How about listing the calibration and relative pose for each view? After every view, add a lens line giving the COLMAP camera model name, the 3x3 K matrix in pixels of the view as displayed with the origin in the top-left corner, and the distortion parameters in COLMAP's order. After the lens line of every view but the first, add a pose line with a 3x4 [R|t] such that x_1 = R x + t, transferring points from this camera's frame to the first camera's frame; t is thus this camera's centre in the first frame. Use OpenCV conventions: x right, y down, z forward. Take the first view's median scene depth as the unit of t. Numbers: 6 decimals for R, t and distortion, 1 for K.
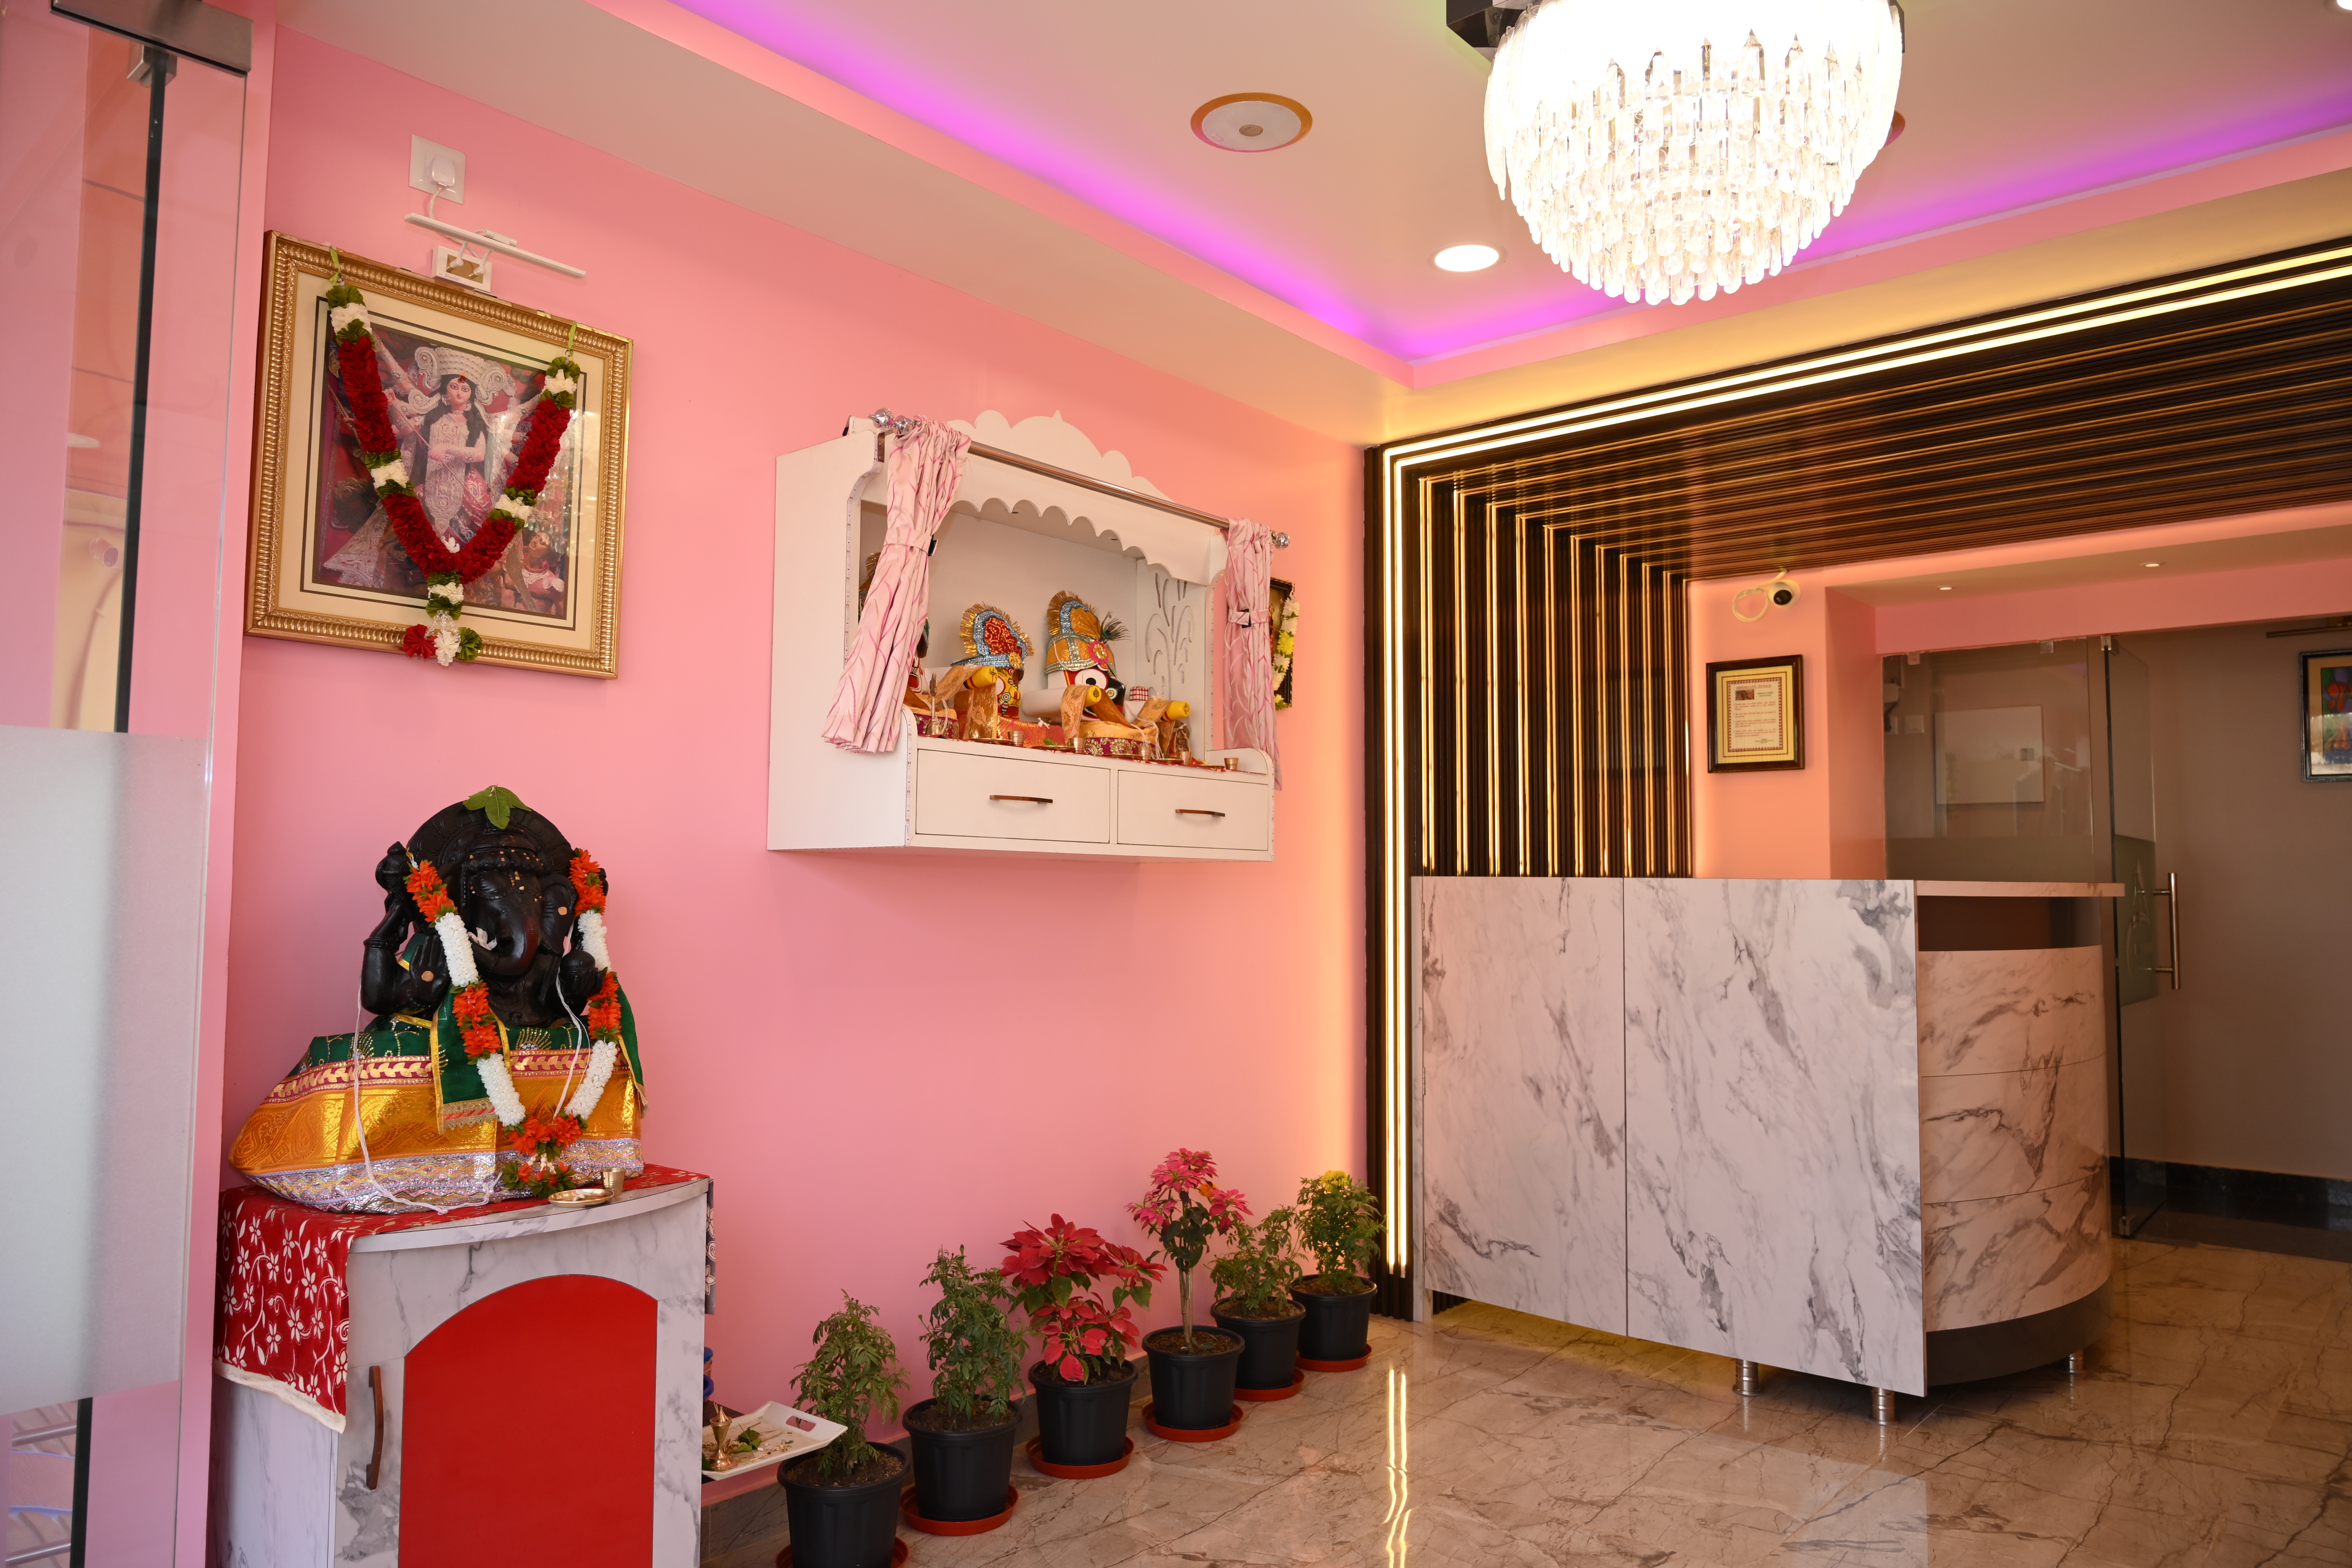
lens RADIAL K [[1550.2, 0, 1171.9], [0, 1550.2, 778.9], [0, 0, 1]] dist [-0.010508, 0.003407]
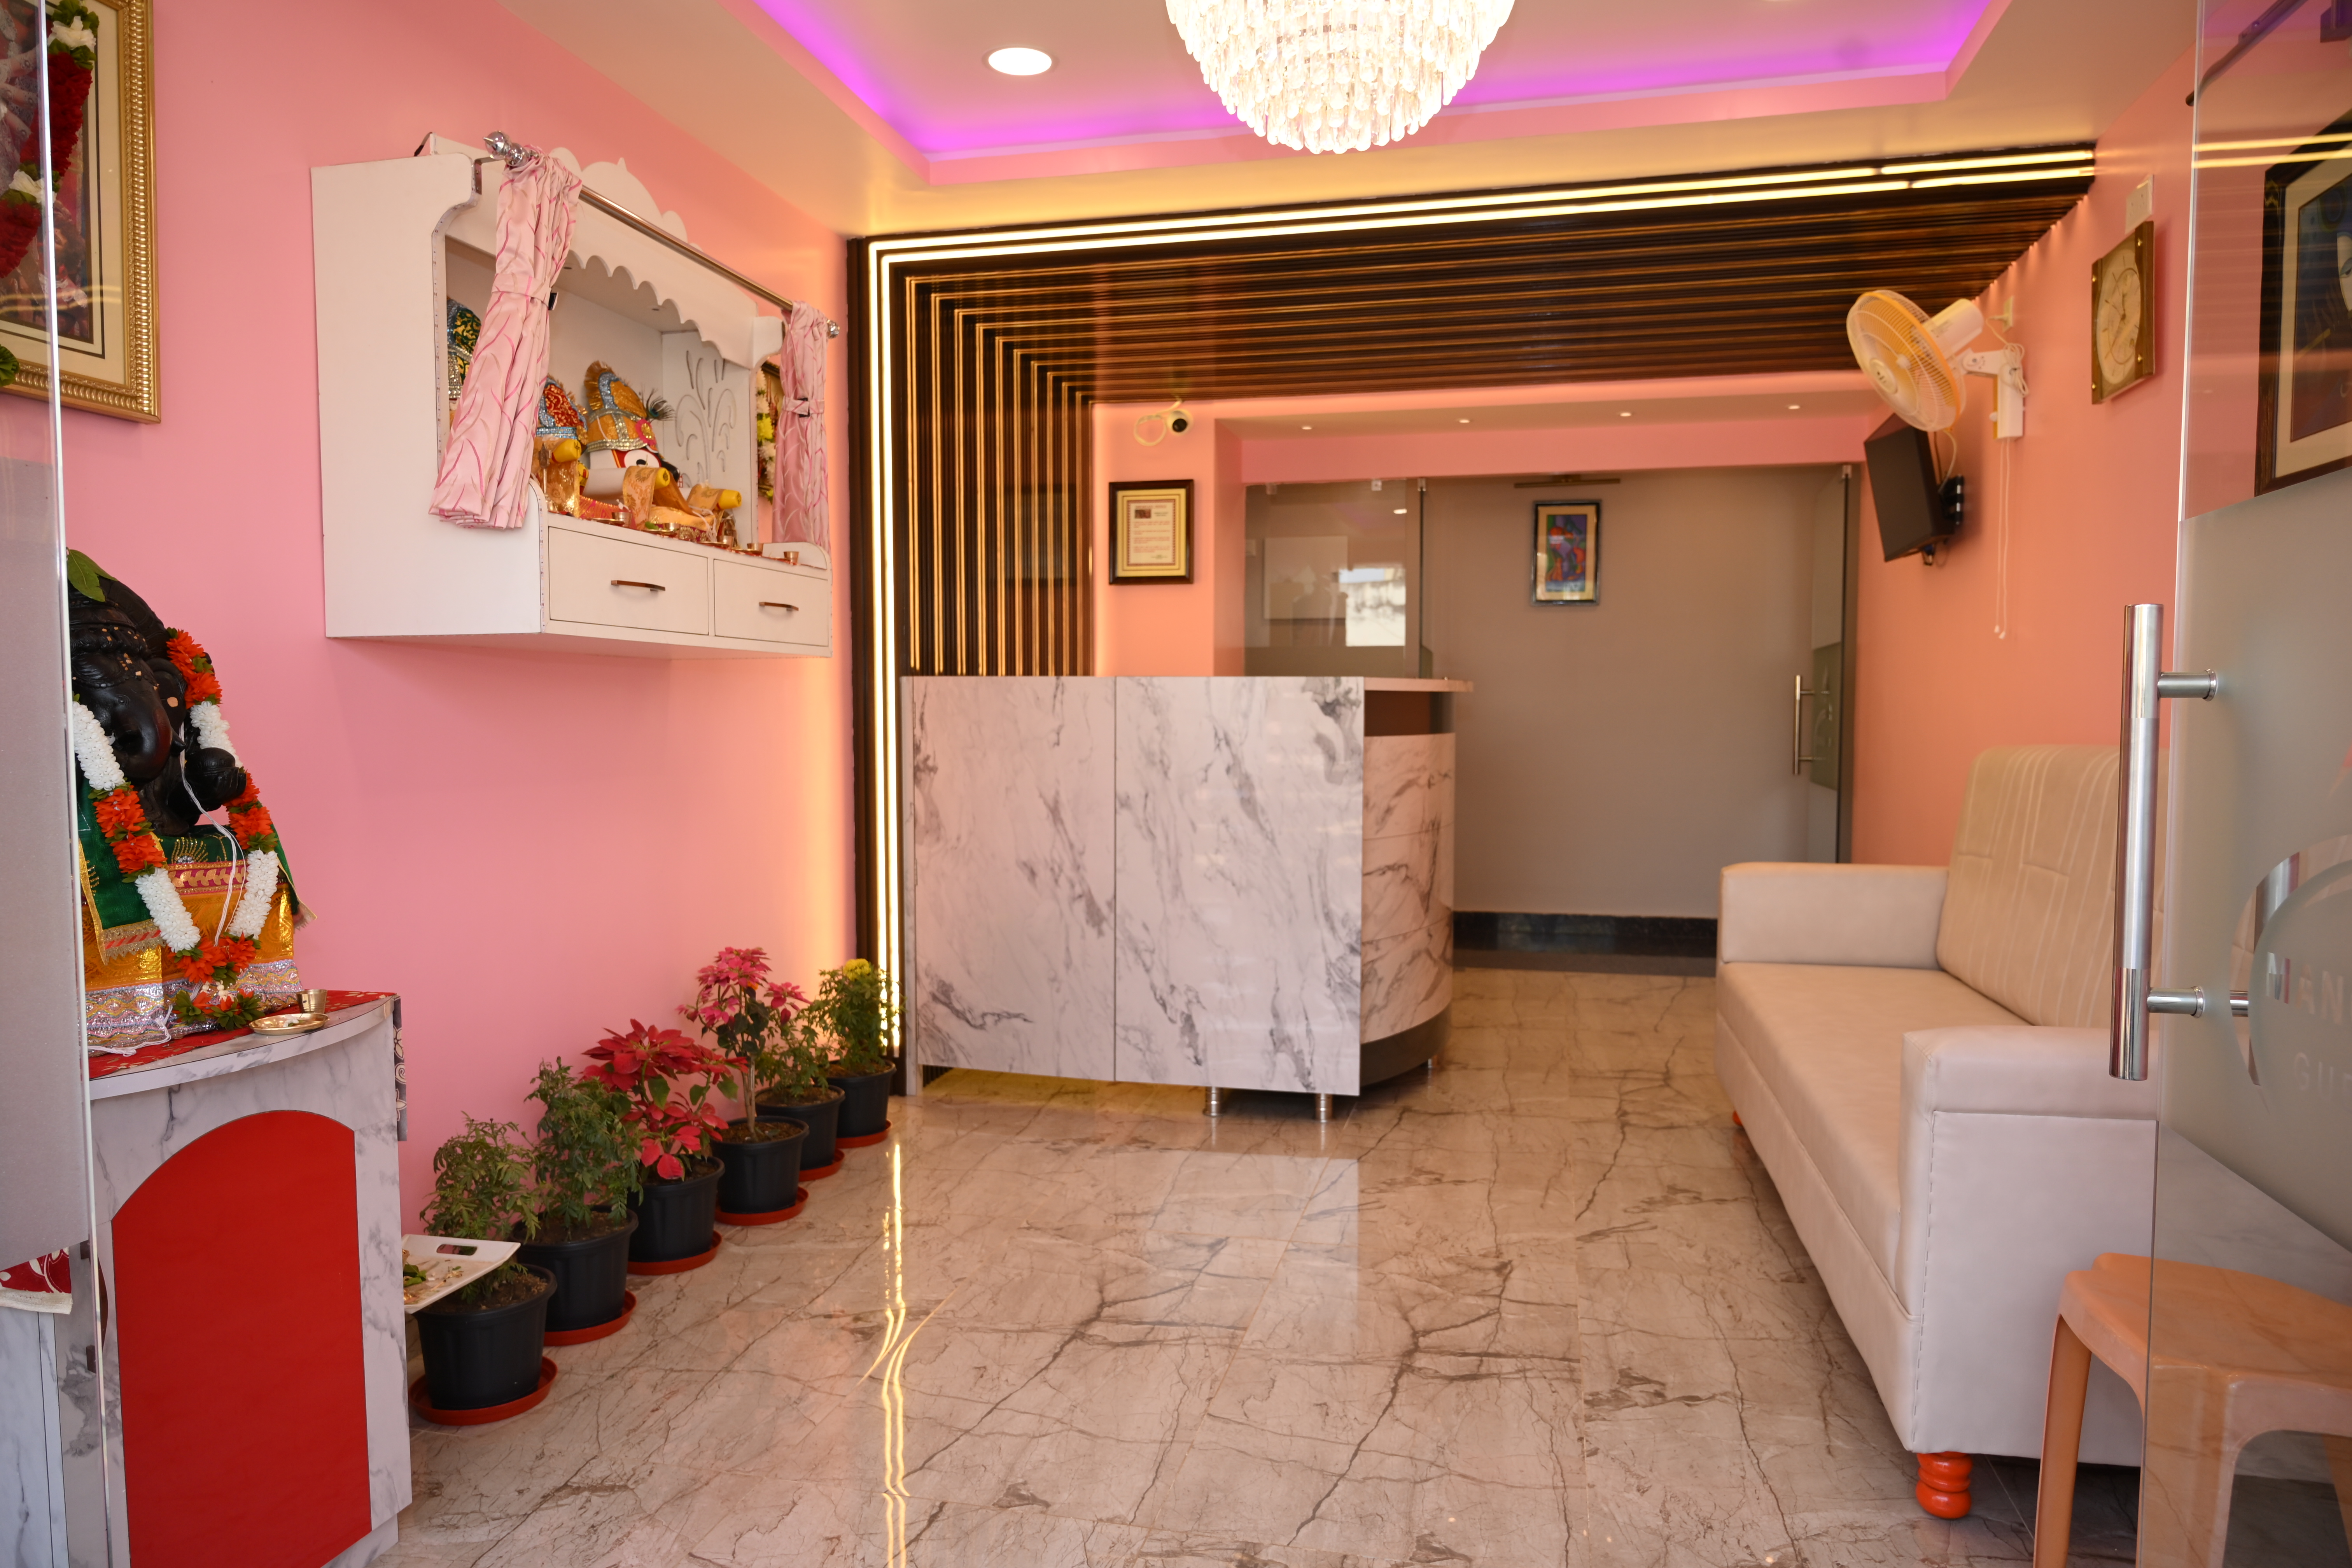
lens RADIAL K [[1550.2, 0, 1180.0], [0, 1550.2, 788.0], [0, 0, 1]] dist [-0.010508, 0.003407]
pose [[0.886140, -0.032025, 0.462309, -0.202776], [-0.026222, 0.992546, 0.119016, 0.012085], [-0.462675, -0.117588, 0.878695, 0.006110]]
